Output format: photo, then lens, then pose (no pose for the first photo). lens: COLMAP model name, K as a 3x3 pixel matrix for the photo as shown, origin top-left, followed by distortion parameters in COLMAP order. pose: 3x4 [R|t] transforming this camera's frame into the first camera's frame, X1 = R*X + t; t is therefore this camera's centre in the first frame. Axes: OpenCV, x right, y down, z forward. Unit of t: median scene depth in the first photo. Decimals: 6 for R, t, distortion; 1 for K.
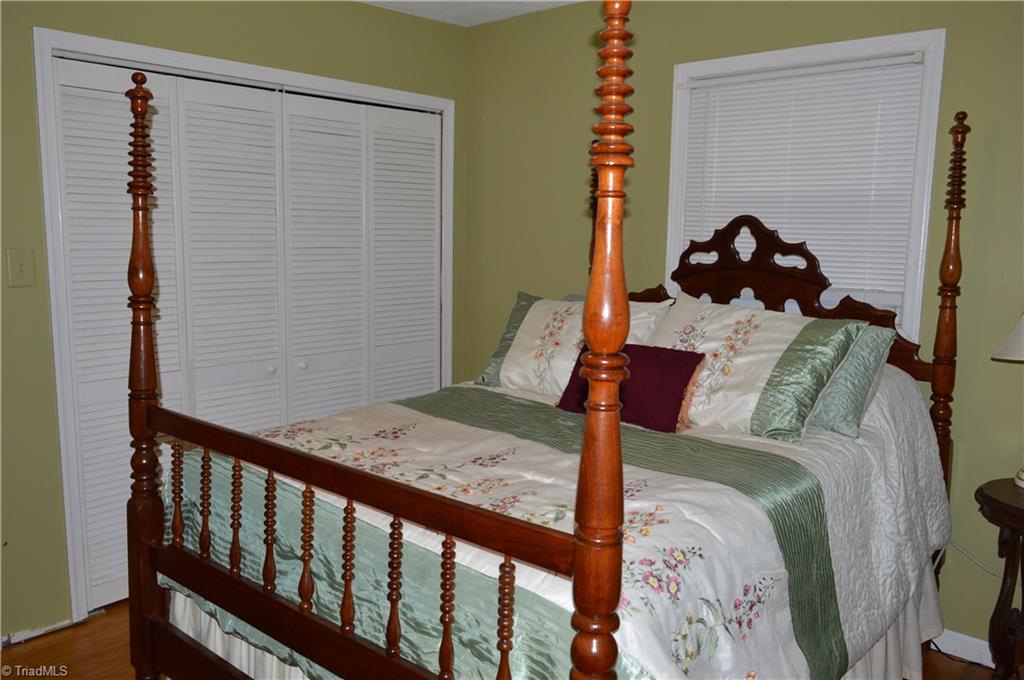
lens RADIAL K [[809.3, 0, 512.0], [0, 809.3, 340.0], [0, 0, 1]] dist [0.061523, 0.001083]
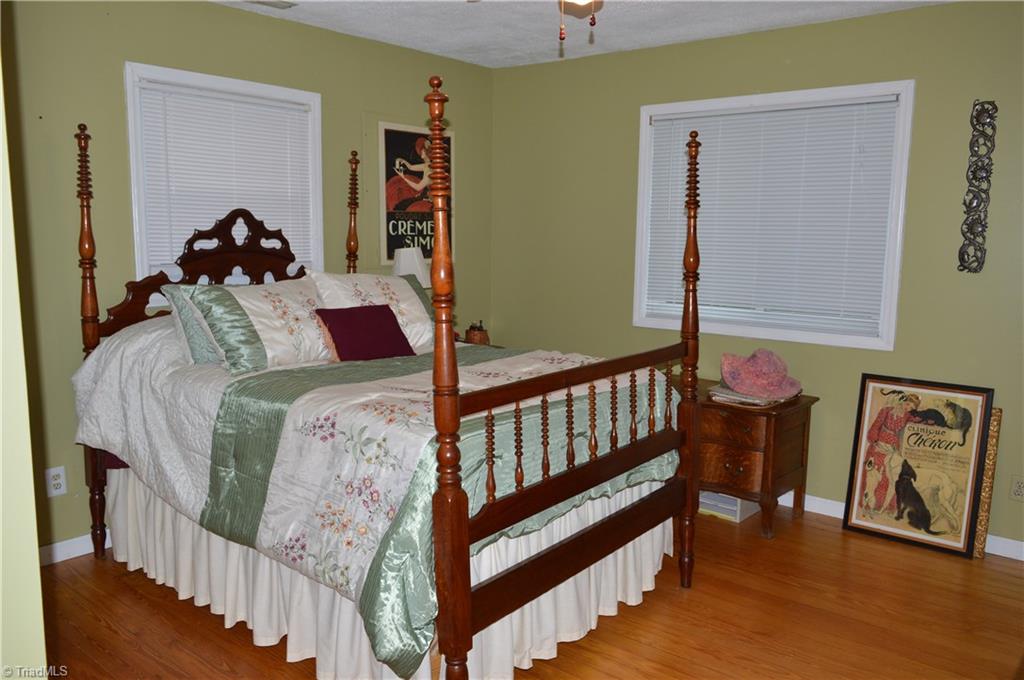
lens RADIAL K [[798.5, 0, 512.0], [0, 798.5, 340.0], [0, 0, 1]] dist [-0.020530, 0.003655]
pose [[-0.039036, -0.157387, 0.986765, -0.984060], [0.129570, 0.978383, 0.161175, -0.099721], [-0.990802, 0.134147, -0.017799, 0.639950]]
